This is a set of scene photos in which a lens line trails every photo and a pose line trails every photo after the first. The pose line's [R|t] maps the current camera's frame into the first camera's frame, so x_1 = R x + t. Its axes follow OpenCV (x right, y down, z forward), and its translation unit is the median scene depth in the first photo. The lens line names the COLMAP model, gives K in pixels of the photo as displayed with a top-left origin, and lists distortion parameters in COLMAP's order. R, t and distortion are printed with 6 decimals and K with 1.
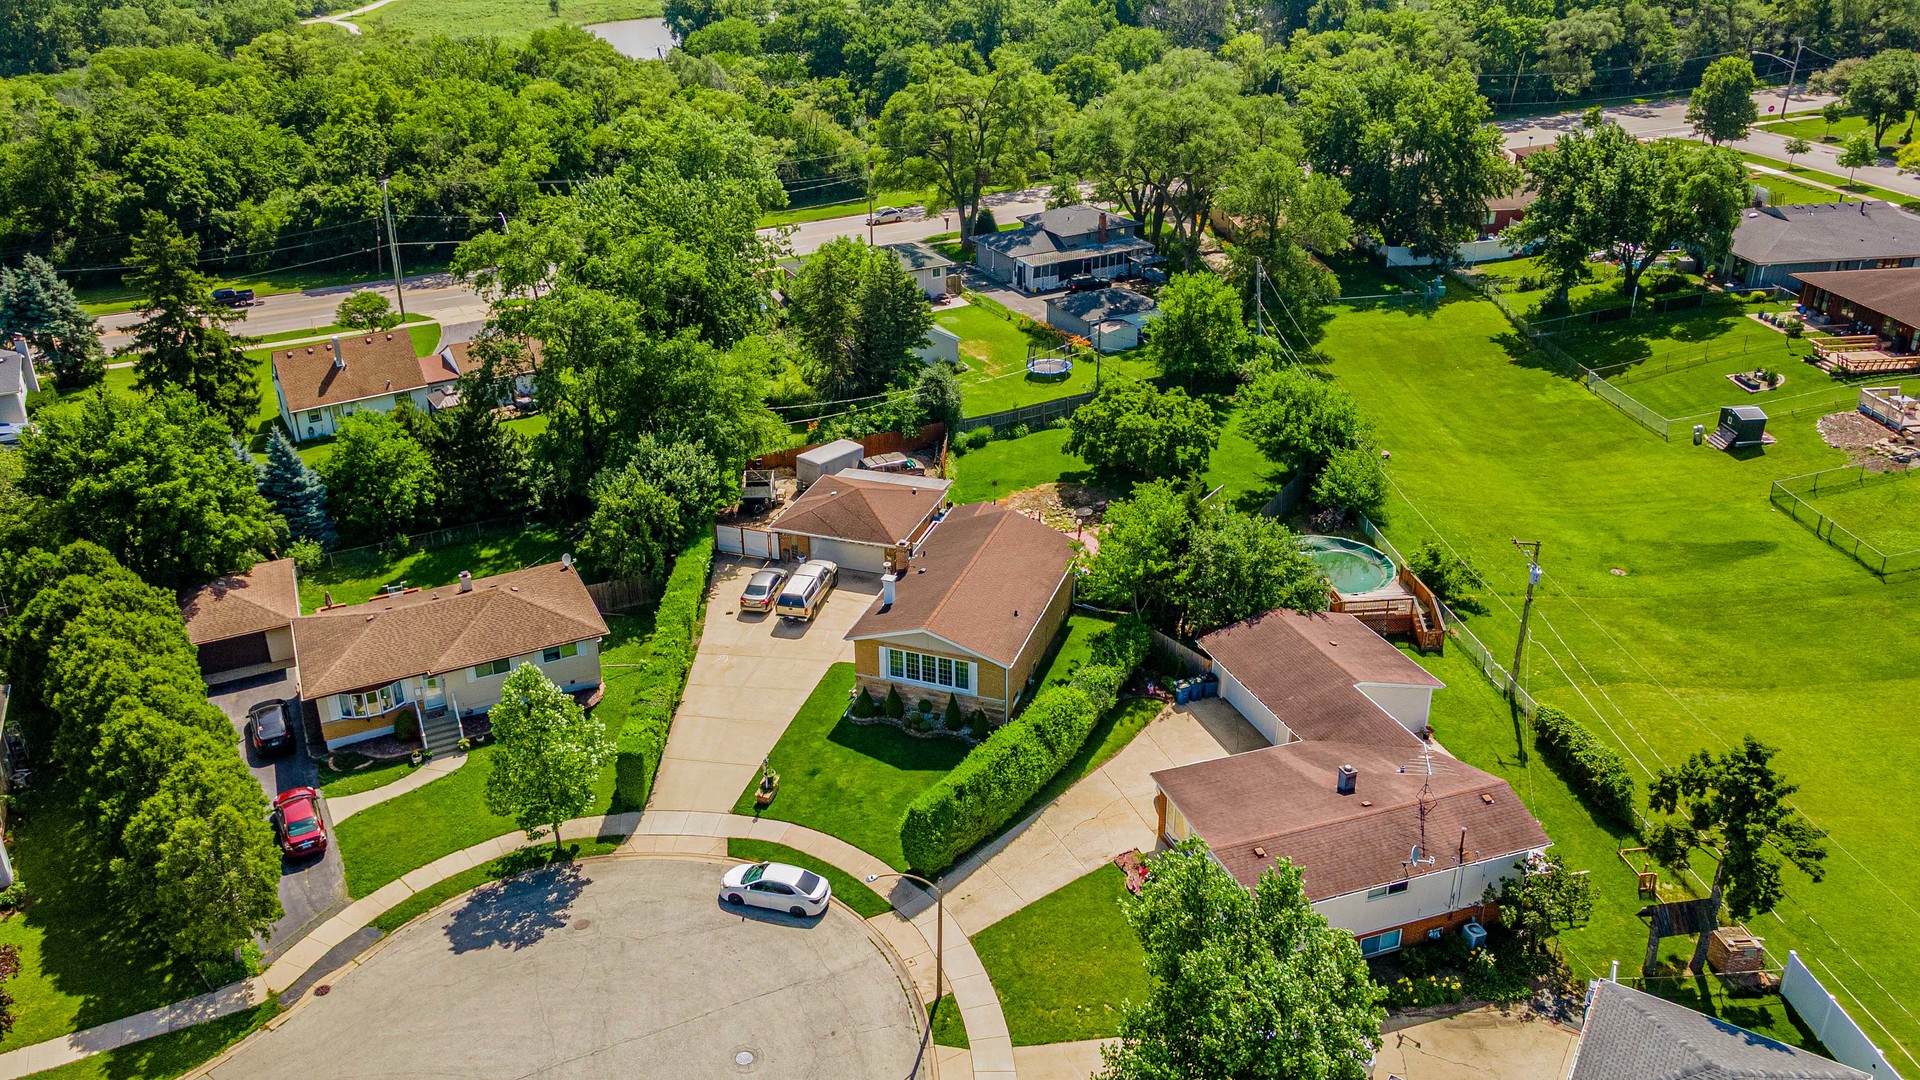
lens RADIAL K [[1443.0, 0, 892.0], [0, 1443.0, 506.6], [0, 0, 1]] dist [-0.005396, 0.070417]
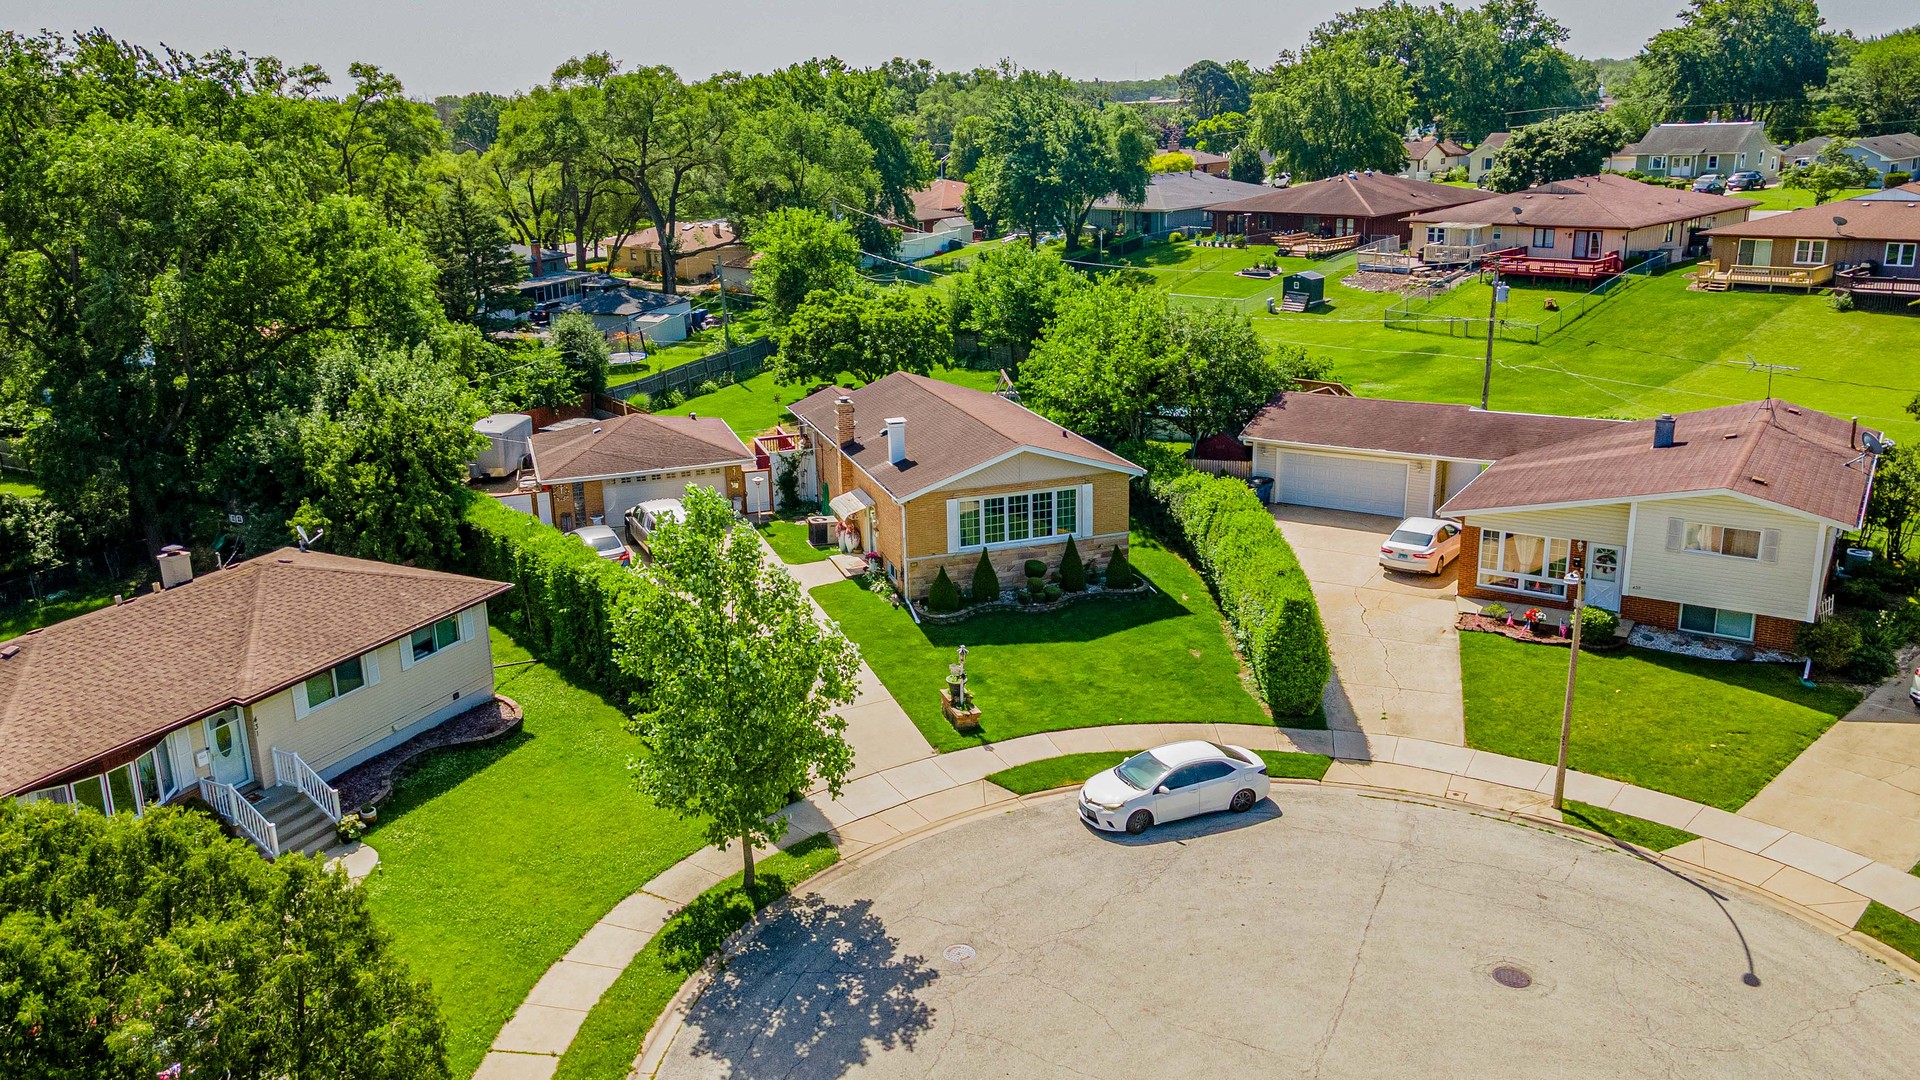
lens RADIAL K [[1443.0, 0, 892.0], [0, 1443.0, 506.6], [0, 0, 1]] dist [-0.005396, 0.070417]
pose [[0.794128, -0.165505, 0.584781, -0.346565], [0.263709, 0.960742, -0.086205, 0.126345], [-0.547556, 0.222670, 0.806598, 0.409457]]
